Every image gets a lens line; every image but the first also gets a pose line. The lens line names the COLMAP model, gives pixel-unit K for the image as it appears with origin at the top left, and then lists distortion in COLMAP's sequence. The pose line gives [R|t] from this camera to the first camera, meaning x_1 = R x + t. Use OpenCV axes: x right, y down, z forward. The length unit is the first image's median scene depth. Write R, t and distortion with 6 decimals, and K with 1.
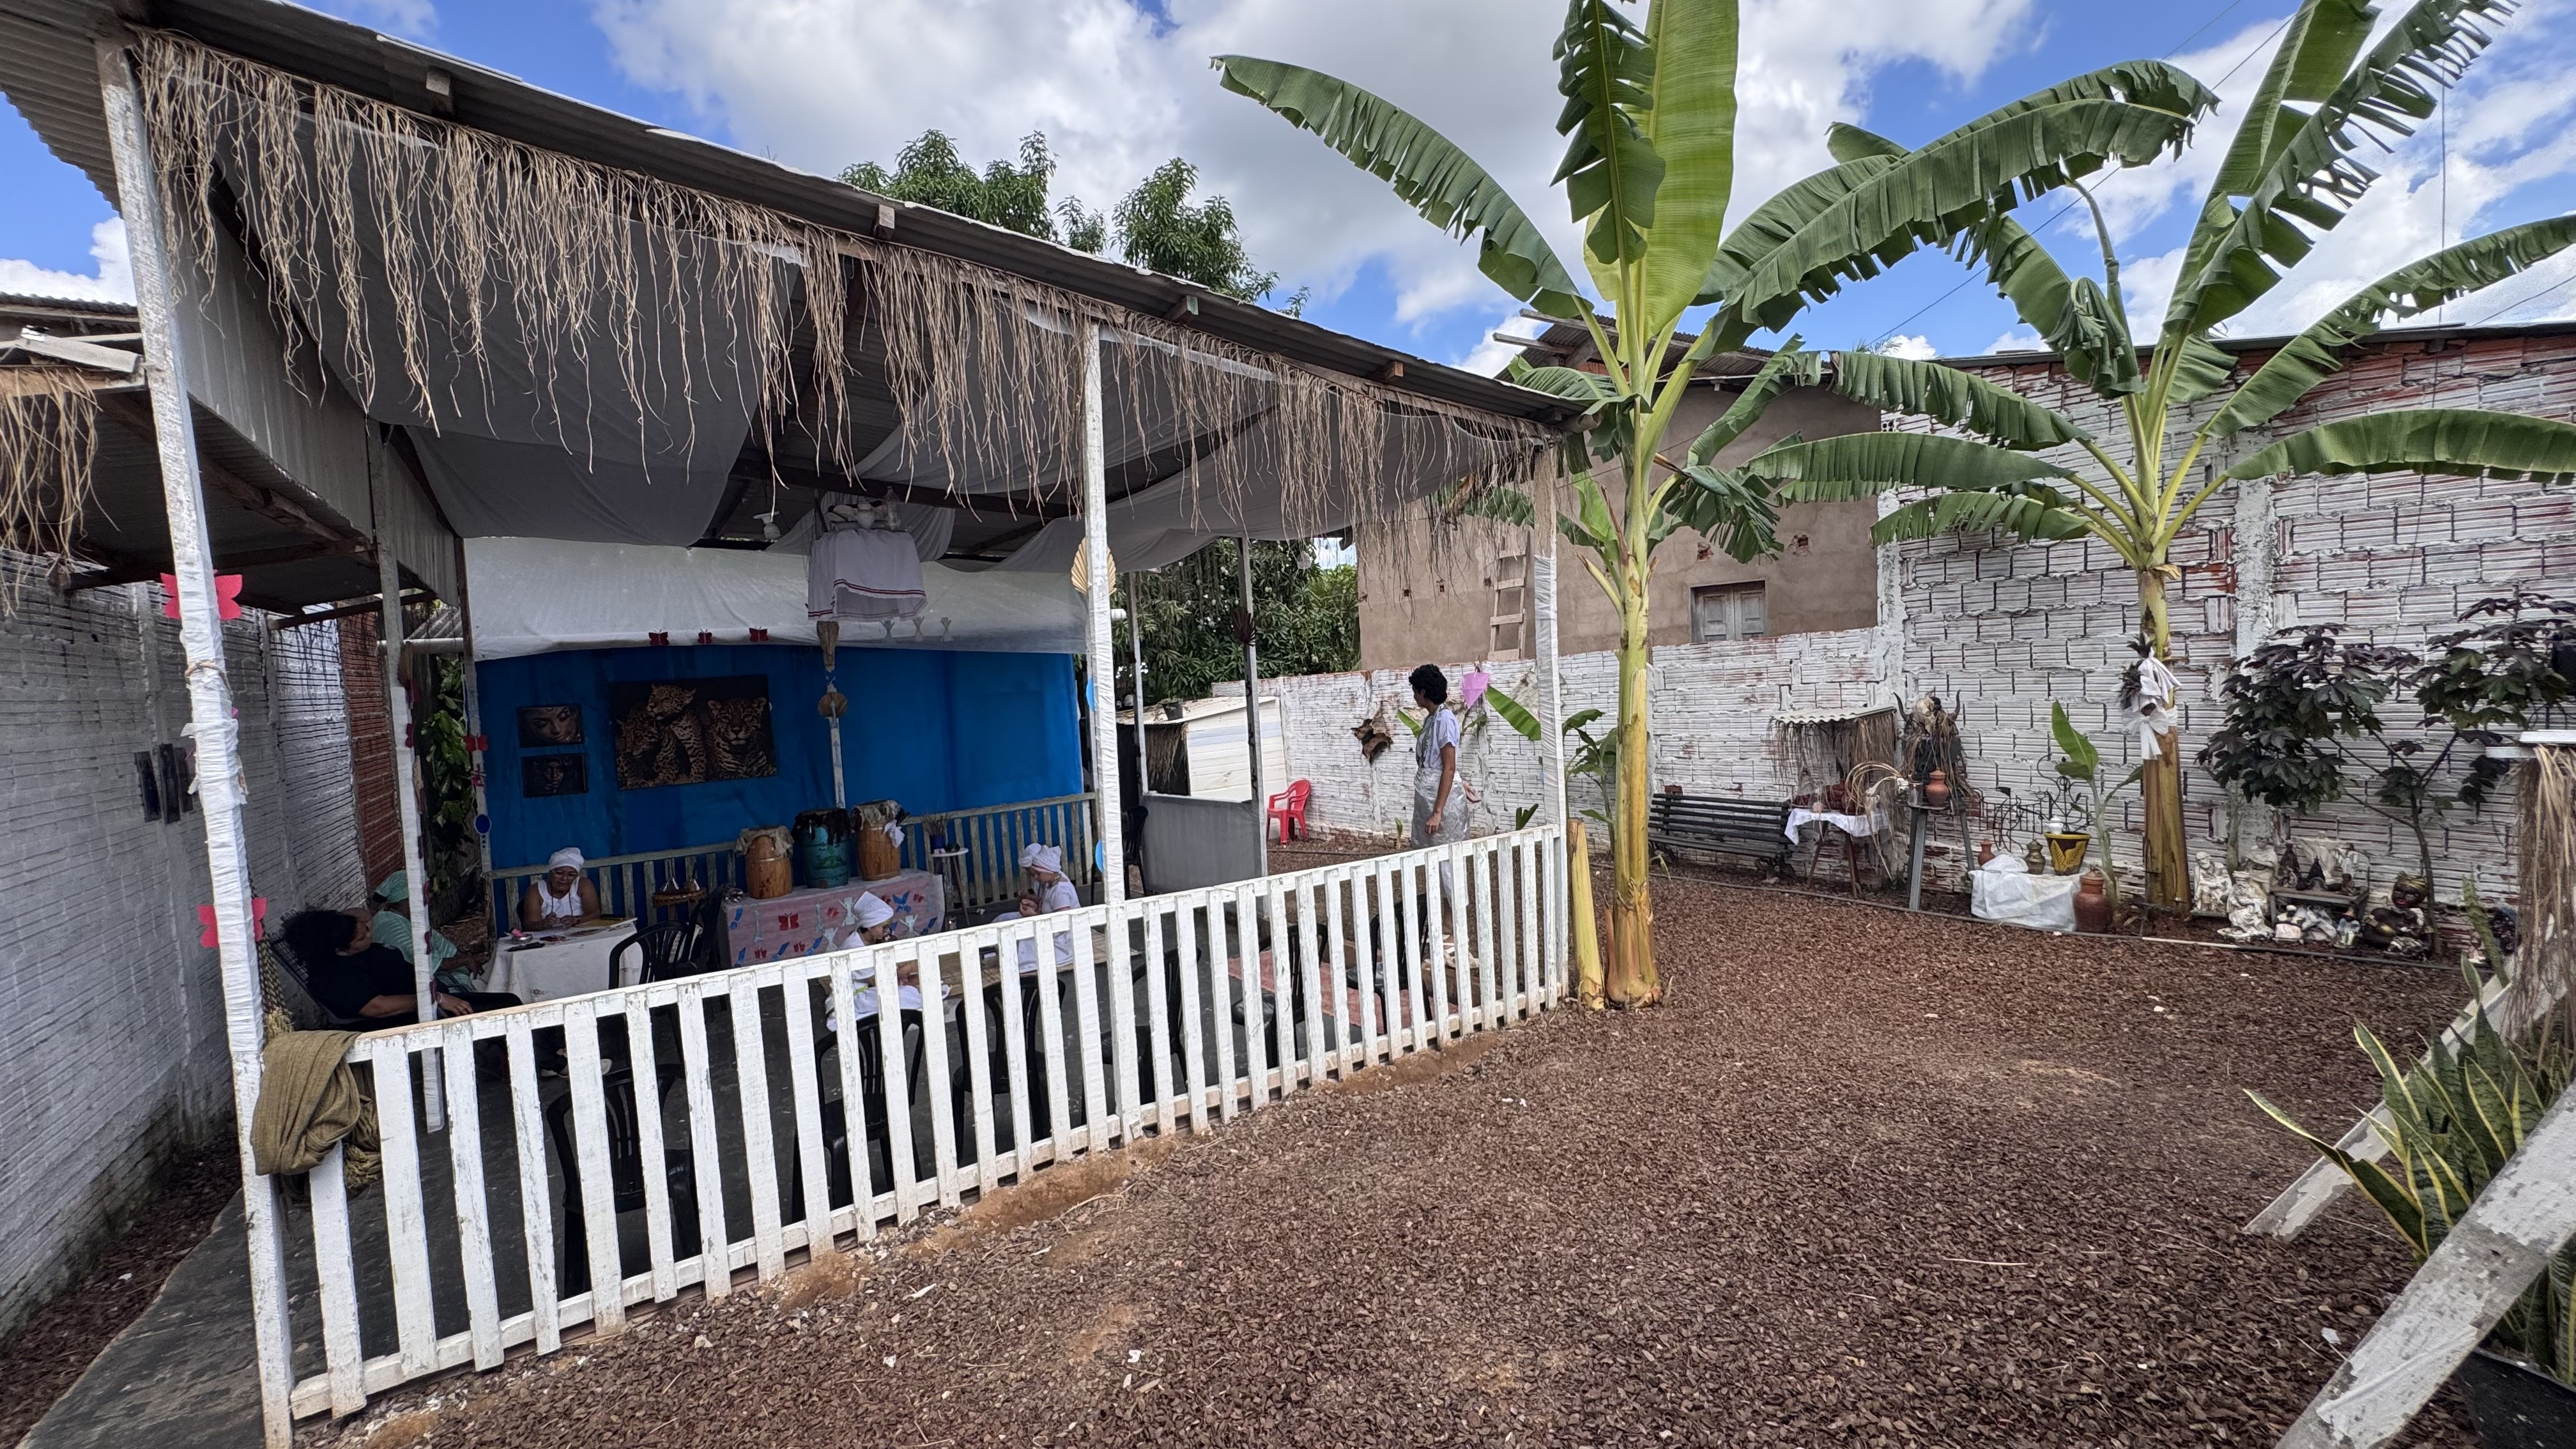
lens RADIAL K [[1040.7, 0, 1287.0], [0, 1040.7, 719.9], [0, 0, 1]] dist [-0.002857, 0.000076]
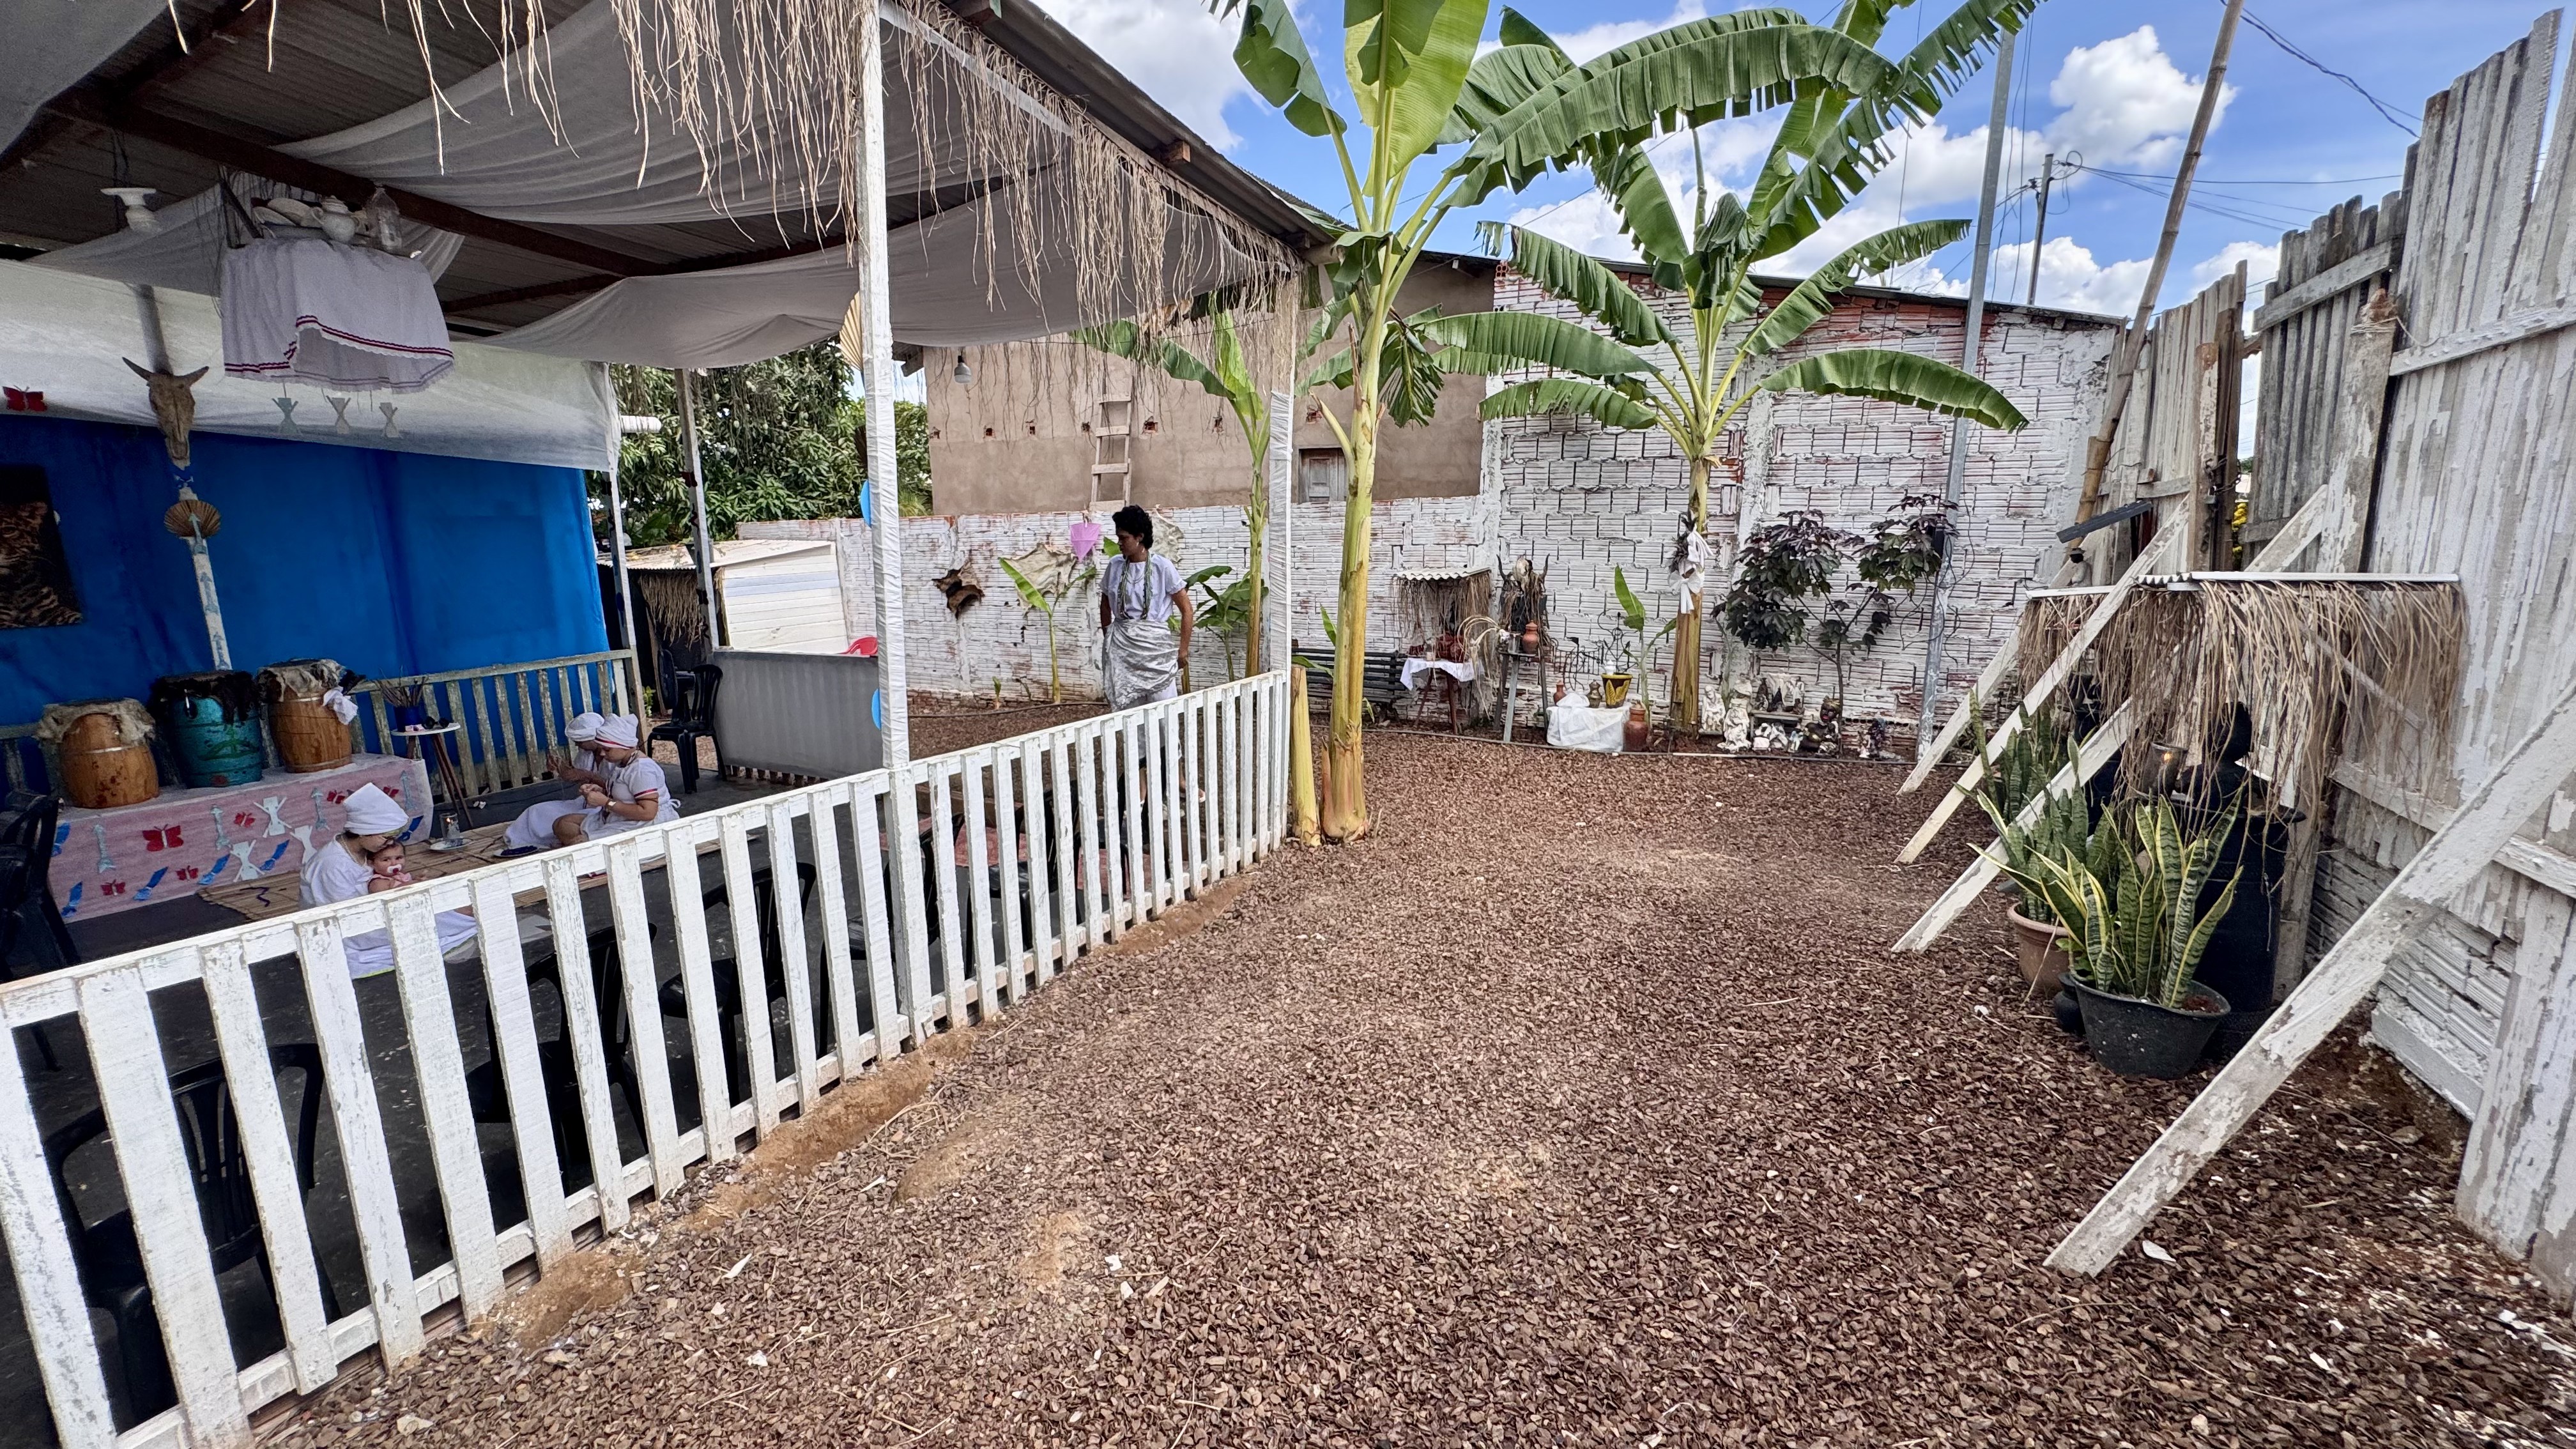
lens RADIAL K [[1040.7, 0, 1287.0], [0, 1040.7, 719.9], [0, 0, 1]] dist [-0.002857, 0.000076]
pose [[0.886701, -0.036164, 0.460927, -0.187997], [-0.023733, 0.992062, 0.123492, 0.022473], [-0.461734, -0.120440, 0.878804, 0.102181]]
